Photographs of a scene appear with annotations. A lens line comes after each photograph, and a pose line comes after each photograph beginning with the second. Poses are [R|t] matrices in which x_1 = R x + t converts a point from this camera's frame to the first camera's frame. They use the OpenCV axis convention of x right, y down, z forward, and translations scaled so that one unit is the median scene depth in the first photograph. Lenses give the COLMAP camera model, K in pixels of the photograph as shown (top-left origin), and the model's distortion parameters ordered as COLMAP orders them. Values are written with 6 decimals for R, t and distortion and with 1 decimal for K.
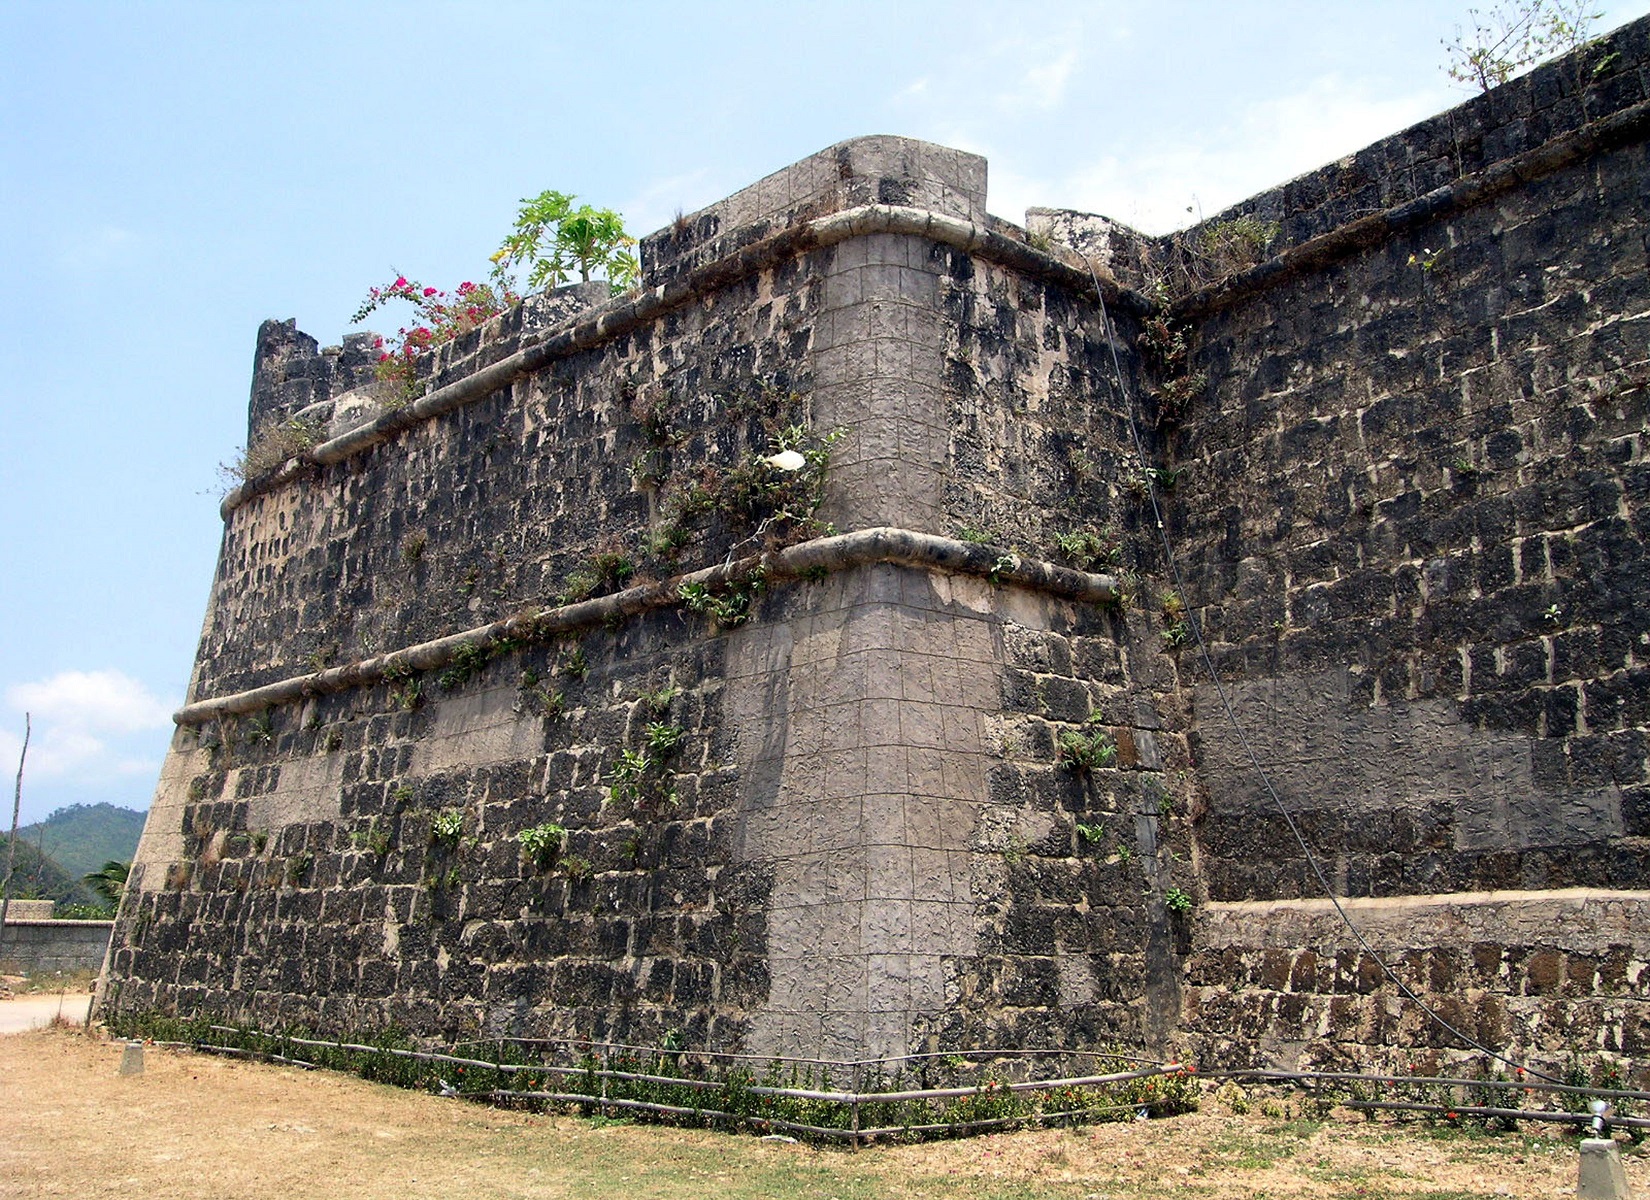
lens RADIAL K [[1444.1, 0, 825.0], [0, 1444.1, 600.0], [0, 0, 1]] dist [-0.138171, 0.132588]
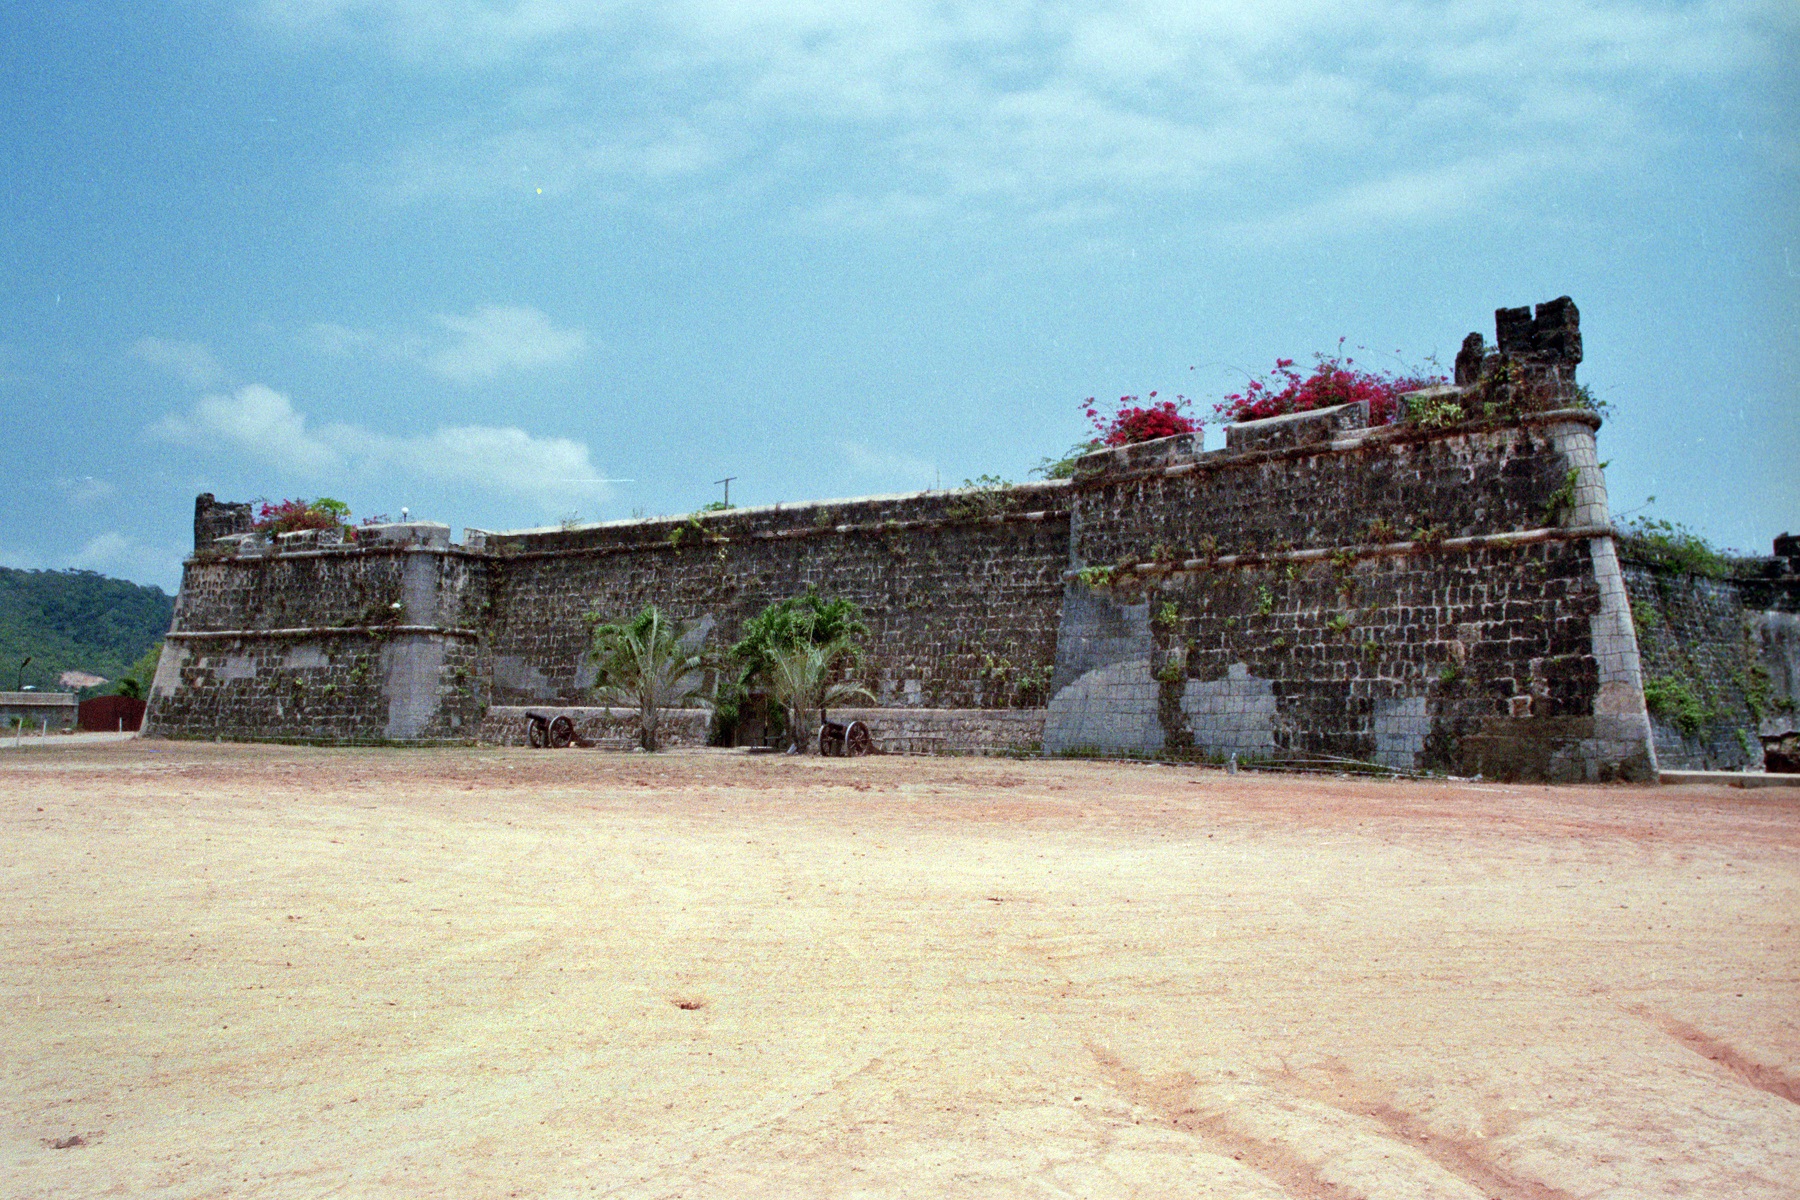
lens RADIAL K [[1419.4, 0, 900.0], [0, 1419.4, 600.0], [0, 0, 1]] dist [-0.025063, 0.006303]
pose [[0.943929, 0.040923, 0.327602, 0.008356], [-0.088487, 0.987342, 0.131625, -0.760153], [-0.318069, -0.153233, 0.935602, -3.281845]]
